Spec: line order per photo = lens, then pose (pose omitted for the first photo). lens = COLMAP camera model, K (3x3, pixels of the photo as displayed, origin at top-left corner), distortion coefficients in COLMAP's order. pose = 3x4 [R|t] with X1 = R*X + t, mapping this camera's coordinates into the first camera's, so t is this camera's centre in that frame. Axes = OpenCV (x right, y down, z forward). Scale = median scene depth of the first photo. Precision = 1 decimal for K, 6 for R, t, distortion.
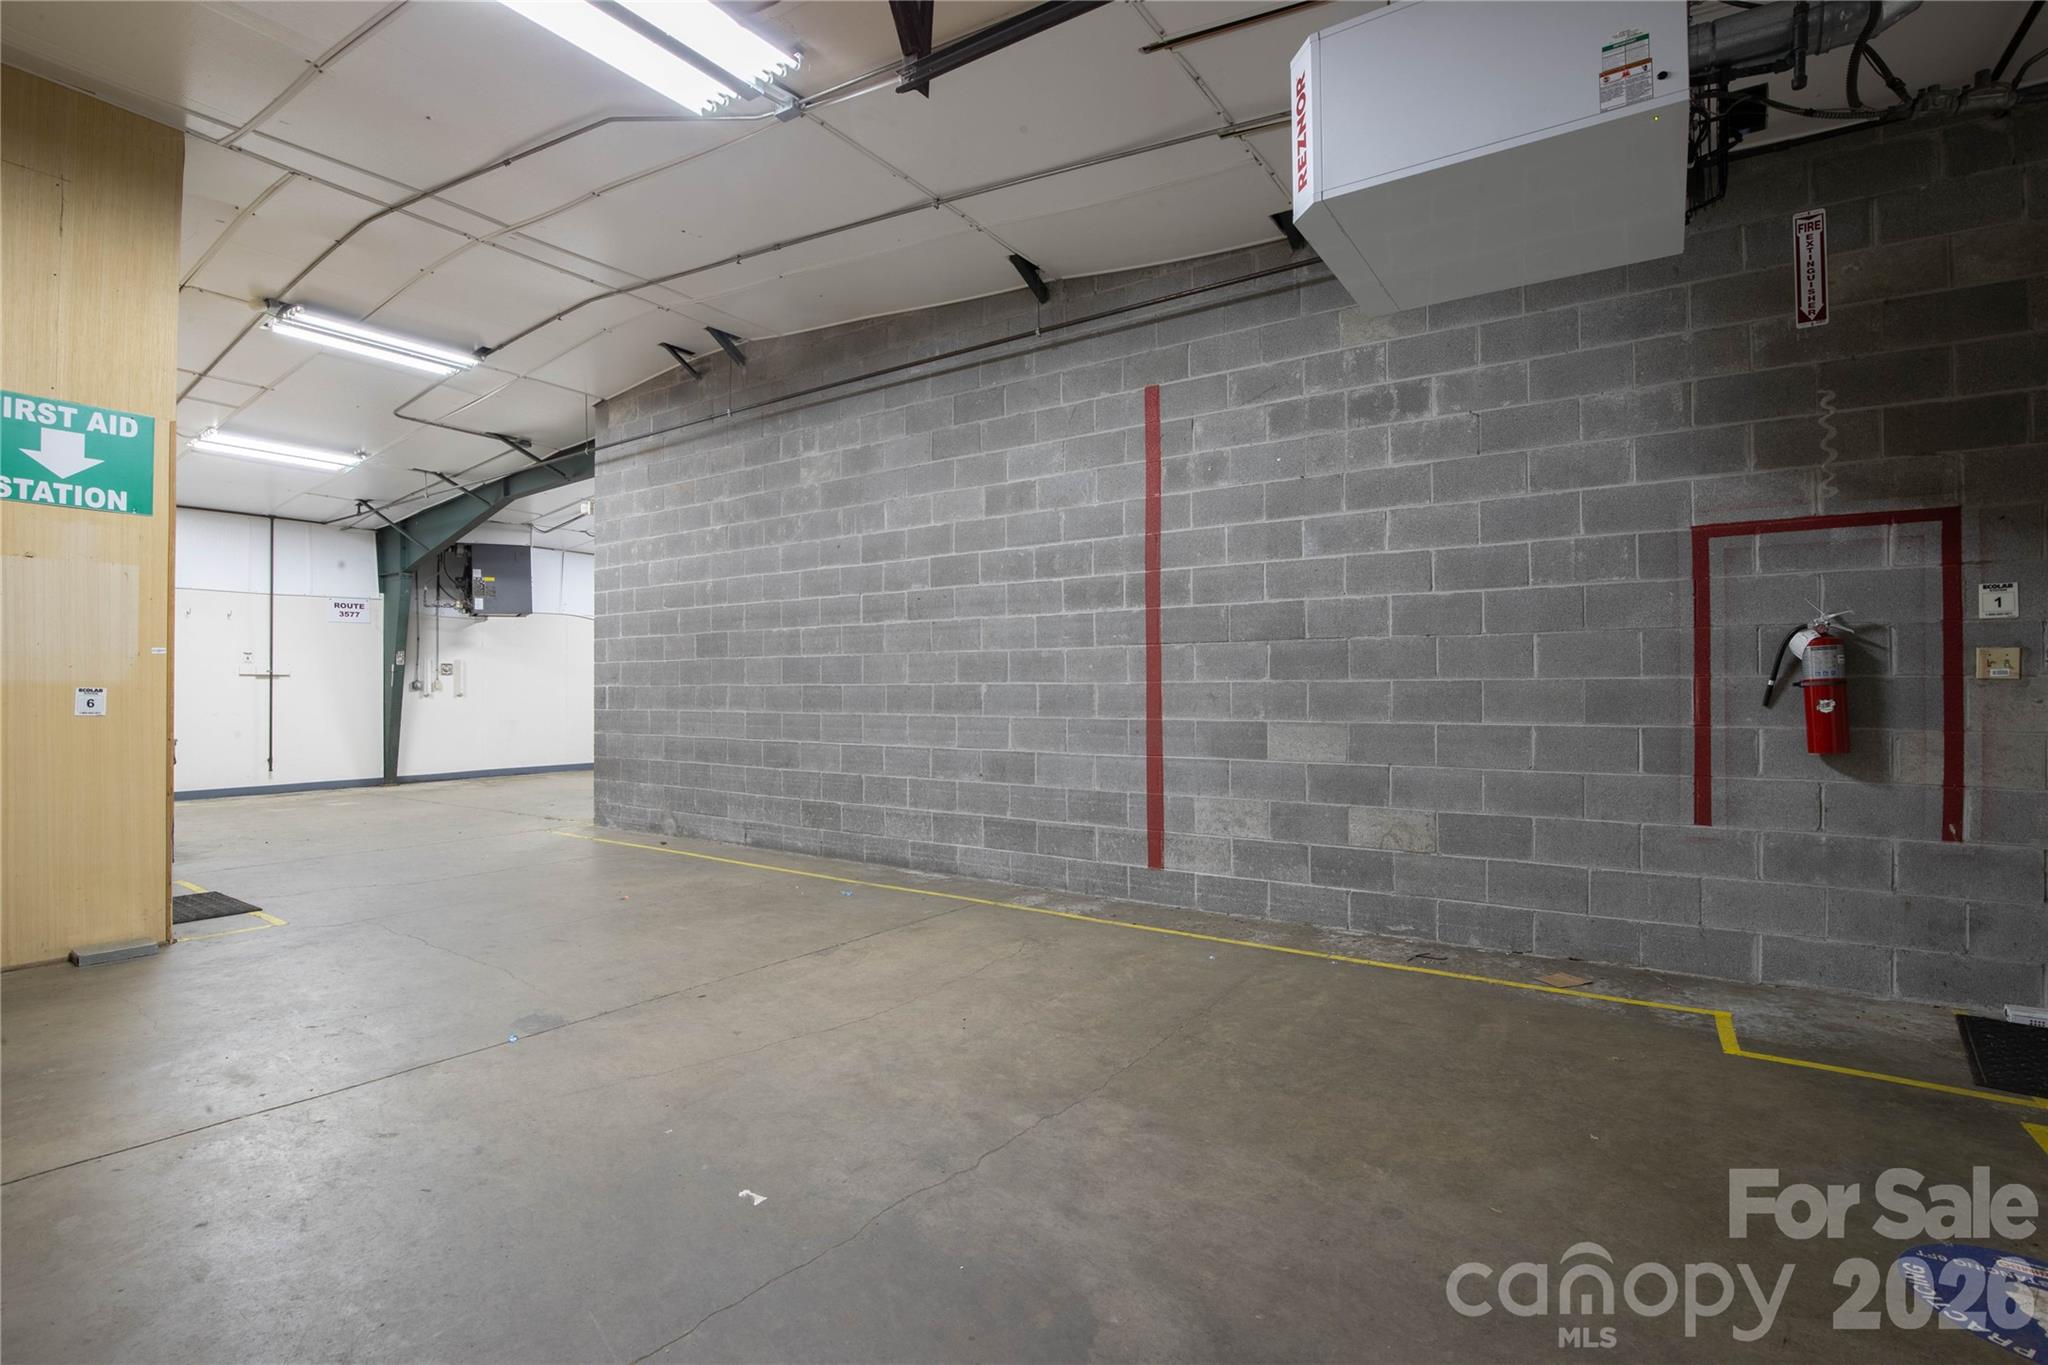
lens RADIAL K [[948.5, 0, 1029.7], [0, 948.5, 686.4], [0, 0, 1]] dist [-0.035989, 0.006180]
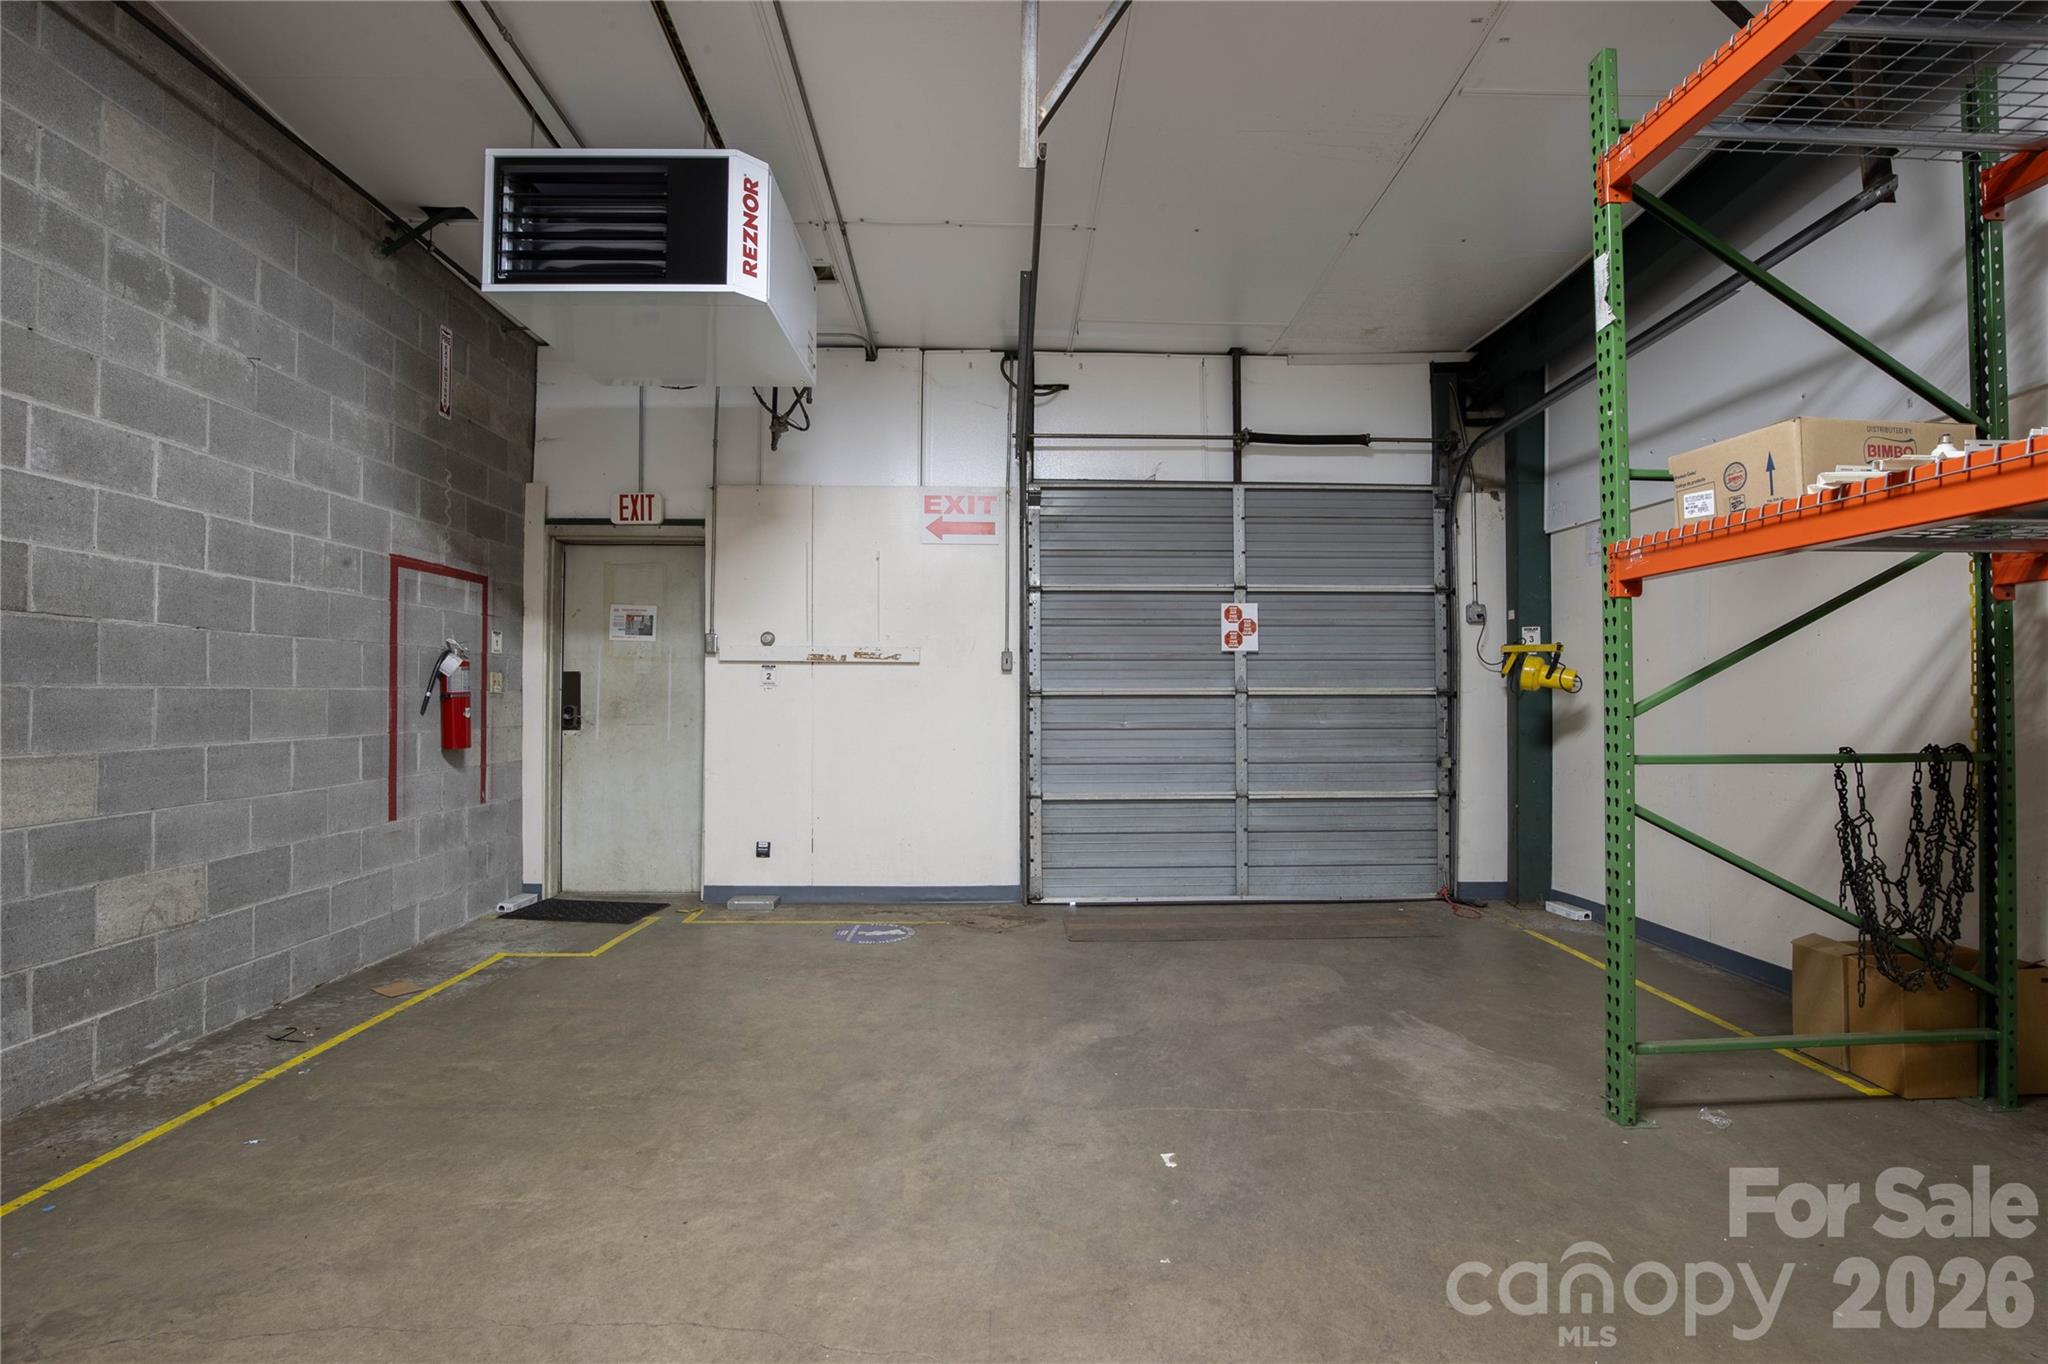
lens RADIAL K [[948.5, 0, 1029.3], [0, 948.5, 686.6], [0, 0, 1]] dist [-0.035989, 0.006180]
pose [[-0.588634, 0.009785, 0.808341, -0.604813], [-0.004661, 0.999869, -0.015498, 0.000759], [-0.808387, -0.012891, -0.588511, 0.982792]]
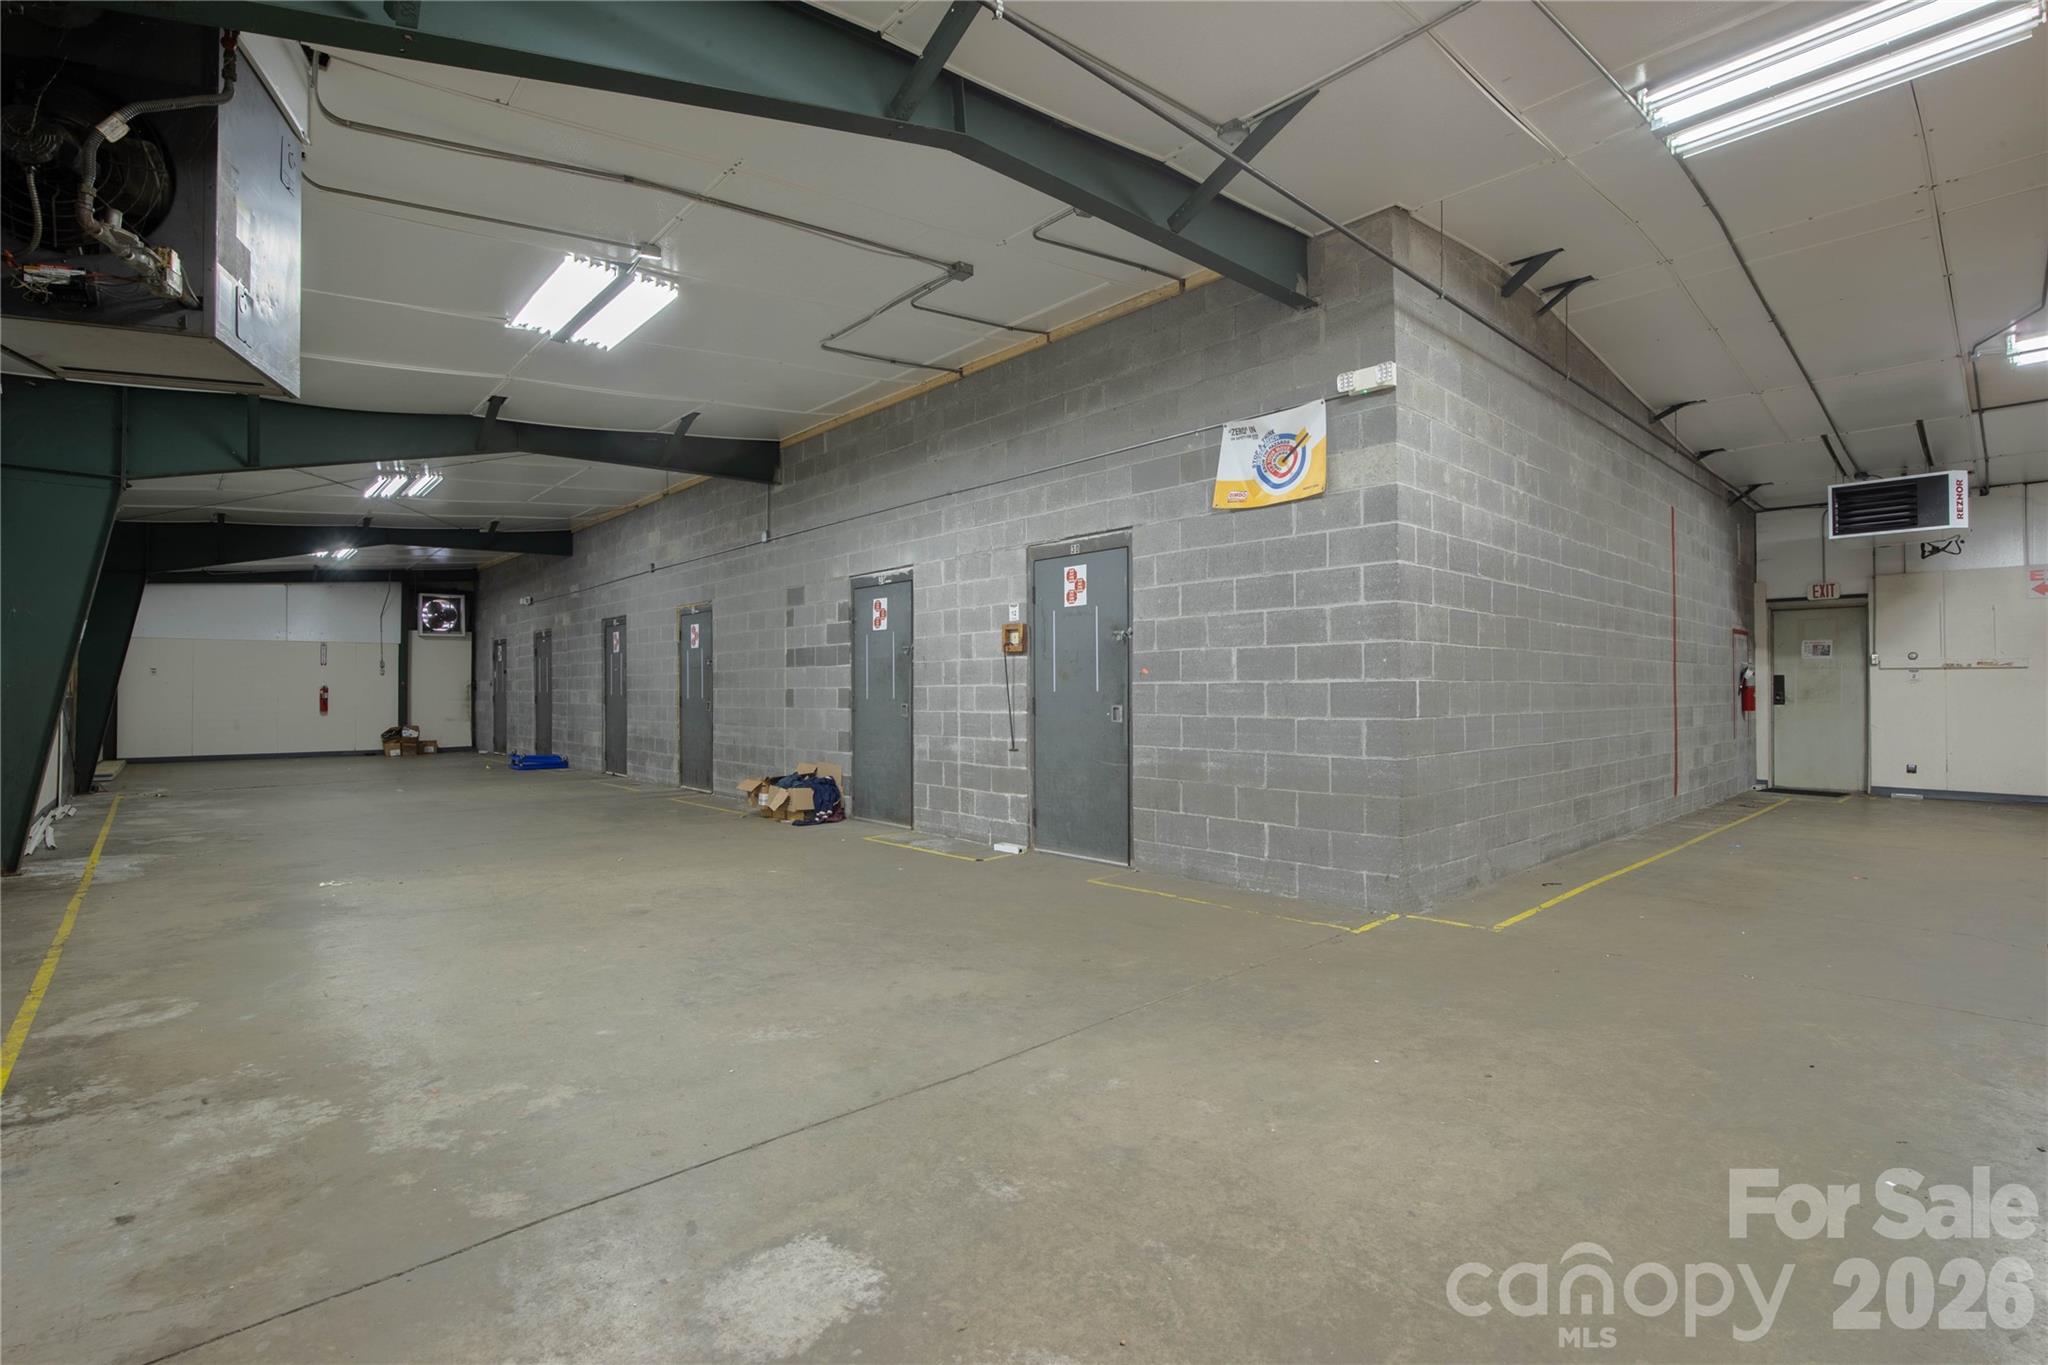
lens RADIAL K [[948.5, 0, 1014.2], [0, 948.5, 684.5], [0, 0, 1]] dist [-0.035989, 0.006180]
pose [[0.234270, 0.007484, 0.972143, -2.220342], [-0.003592, 0.999970, -0.006833, 0.014320], [-0.972165, -0.001891, 0.234290, 2.229438]]
